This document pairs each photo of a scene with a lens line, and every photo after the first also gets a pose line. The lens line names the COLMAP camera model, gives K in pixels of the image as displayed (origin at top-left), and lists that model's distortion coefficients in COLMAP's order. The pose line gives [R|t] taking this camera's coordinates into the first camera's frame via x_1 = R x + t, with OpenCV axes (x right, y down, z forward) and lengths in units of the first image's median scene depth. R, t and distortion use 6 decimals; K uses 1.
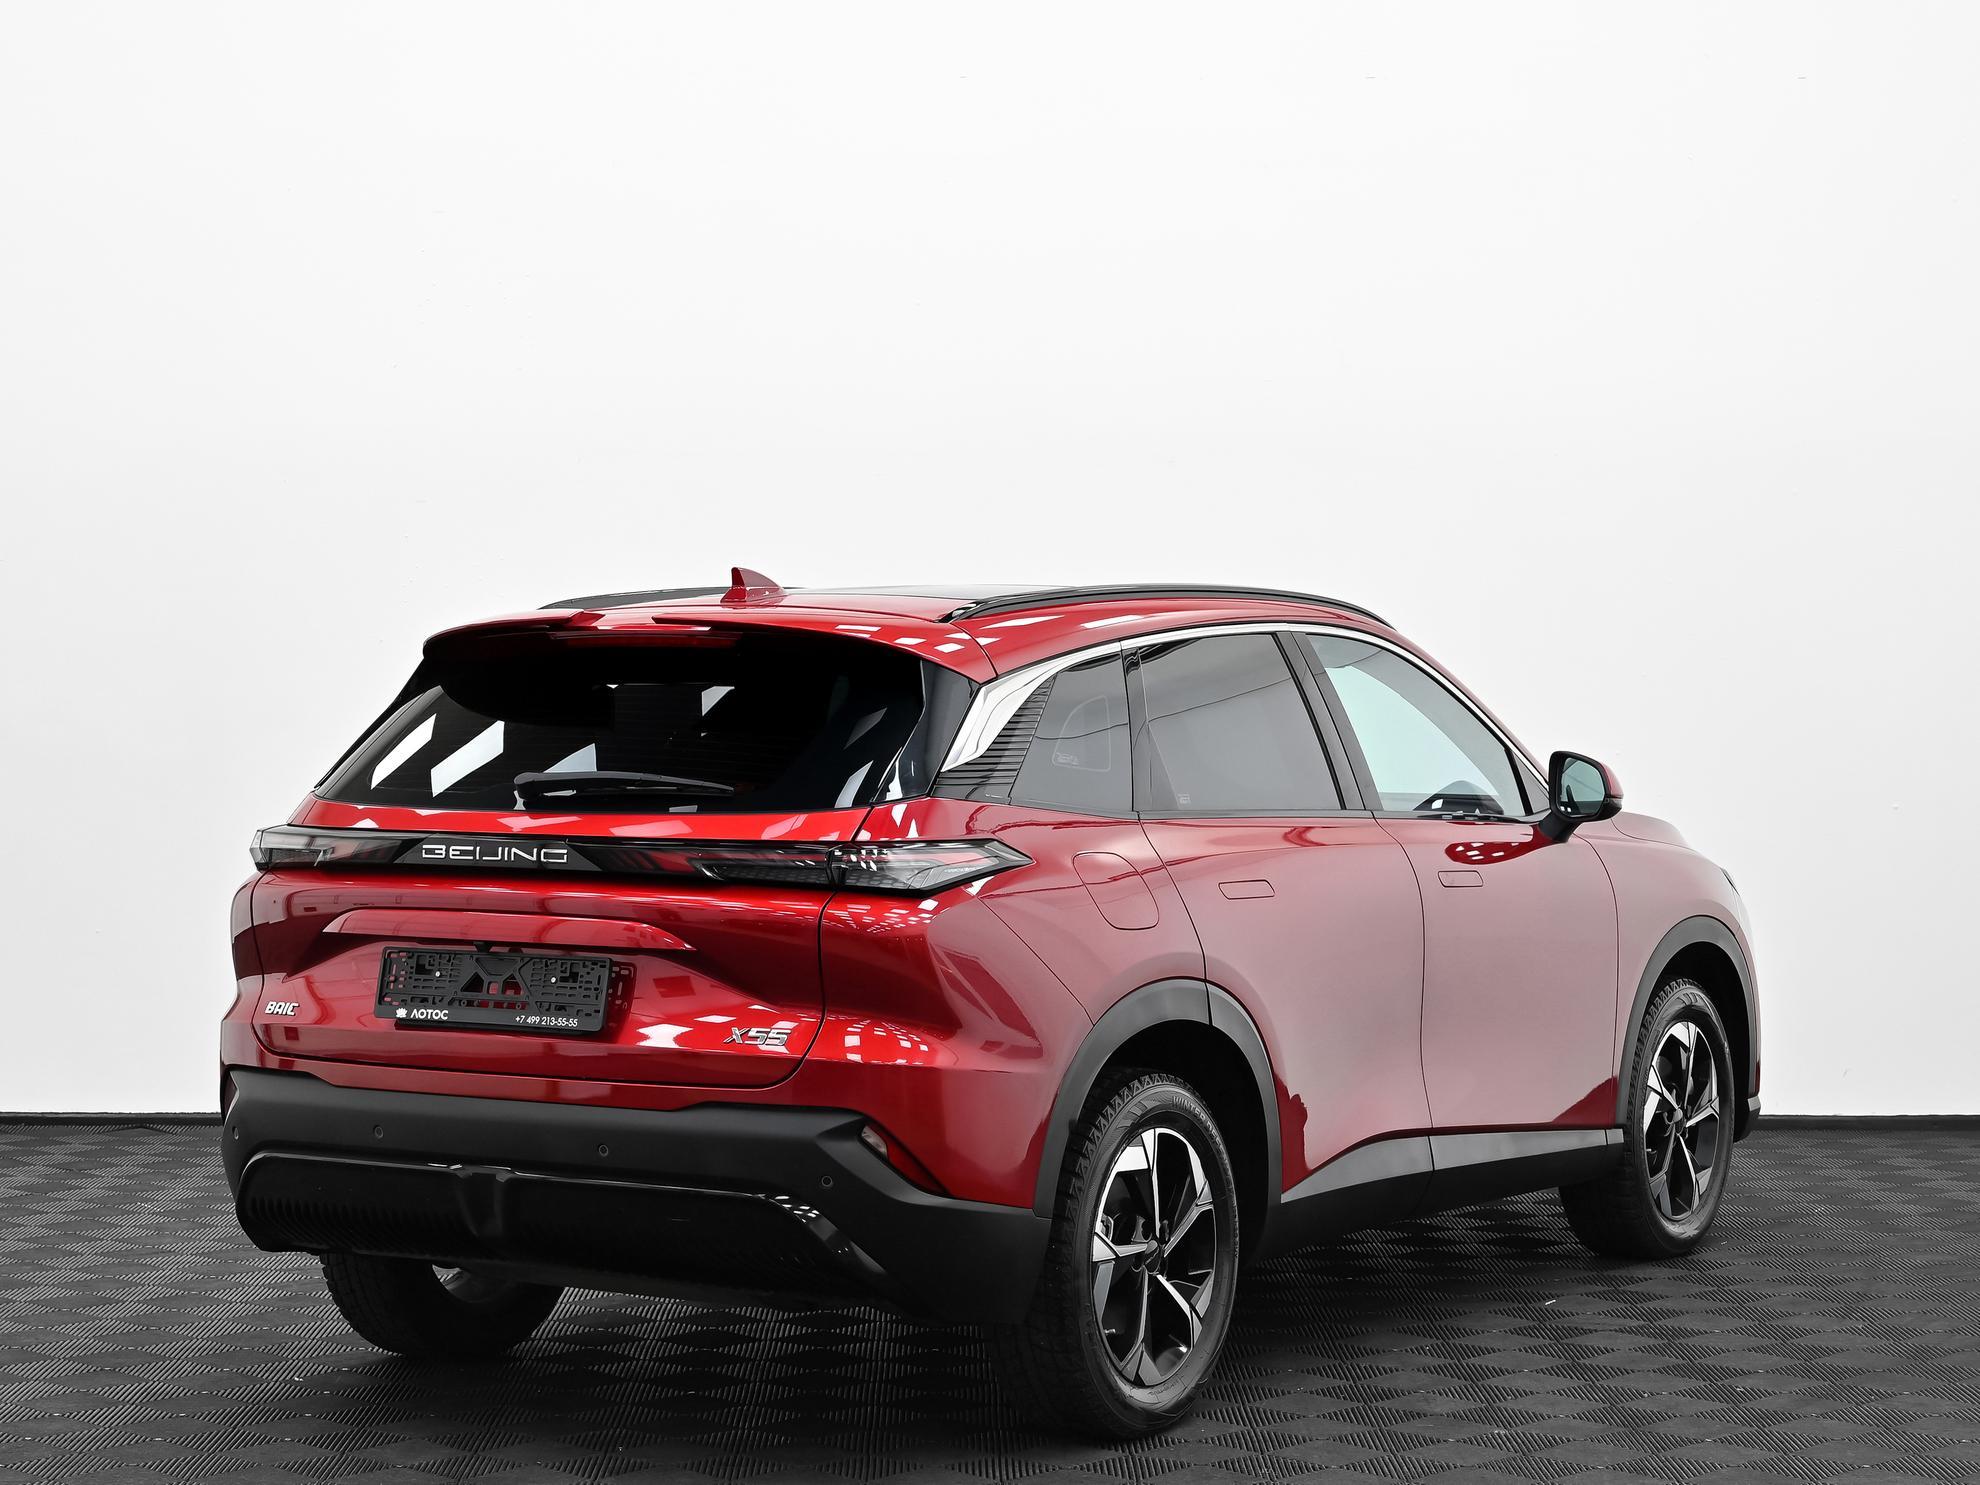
lens RADIAL K [[2763.9, 0, 990.0], [0, 2763.9, 742.5], [0, 0, 1]] dist [-0.016857, -0.030036]
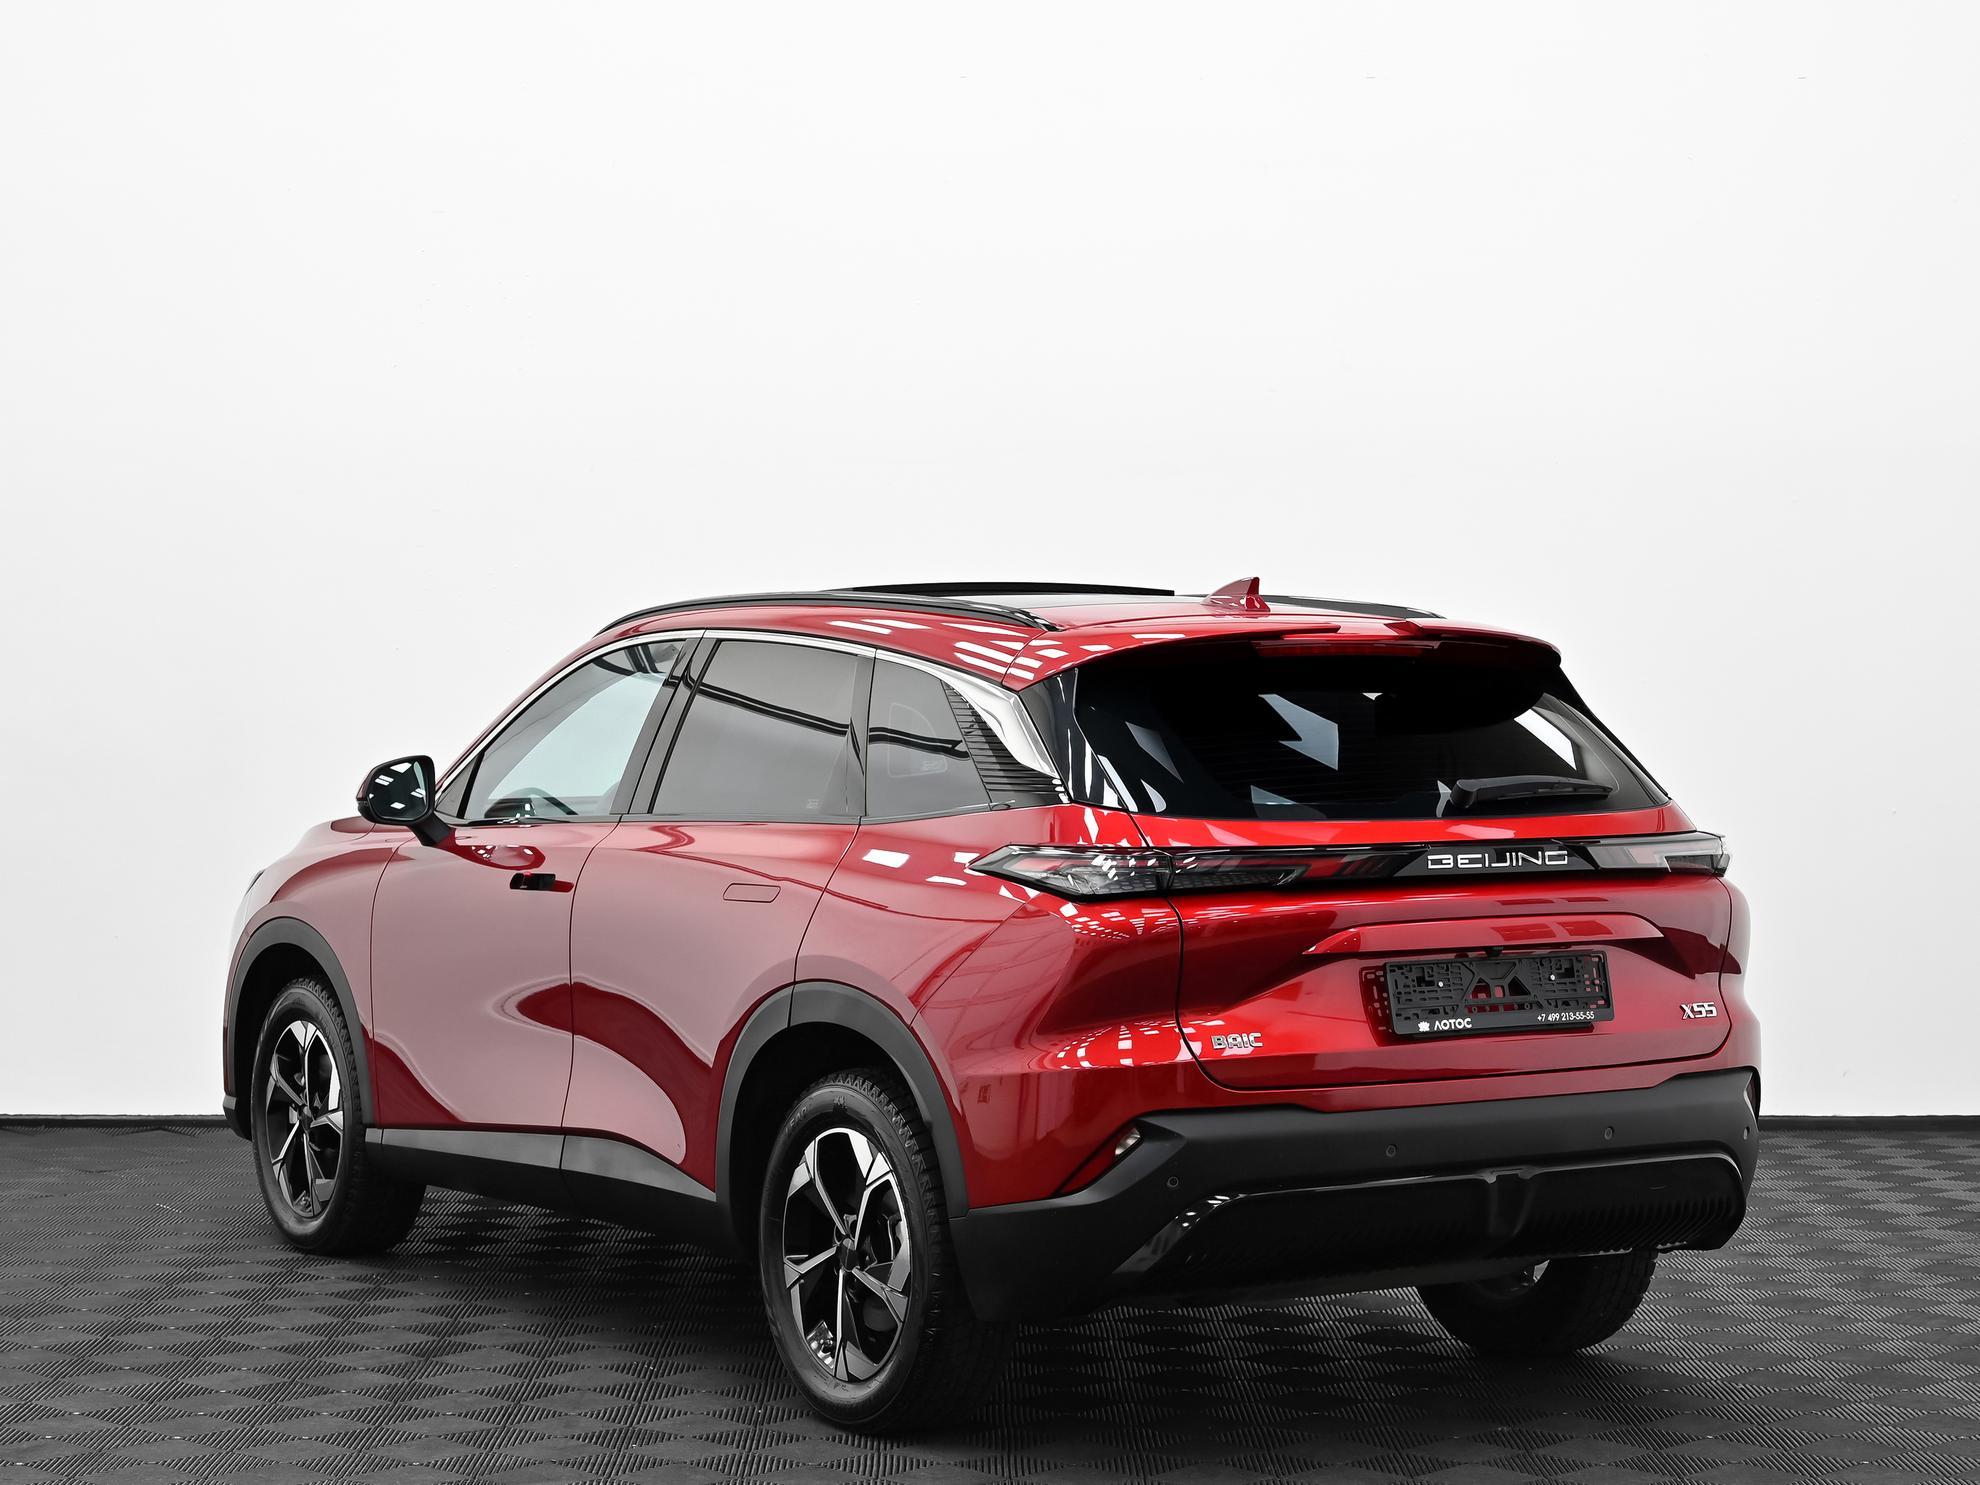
lens RADIAL K [[2772.3, 0, 990.0], [0, 2772.3, 742.5], [0, 0, 1]] dist [-0.110936, 0.011660]
pose [[0.691409, -0.021165, 0.722154, -1.036104], [0.022052, 0.999723, 0.008186, -0.015466], [-0.722127, 0.010265, 0.691684, 0.427065]]
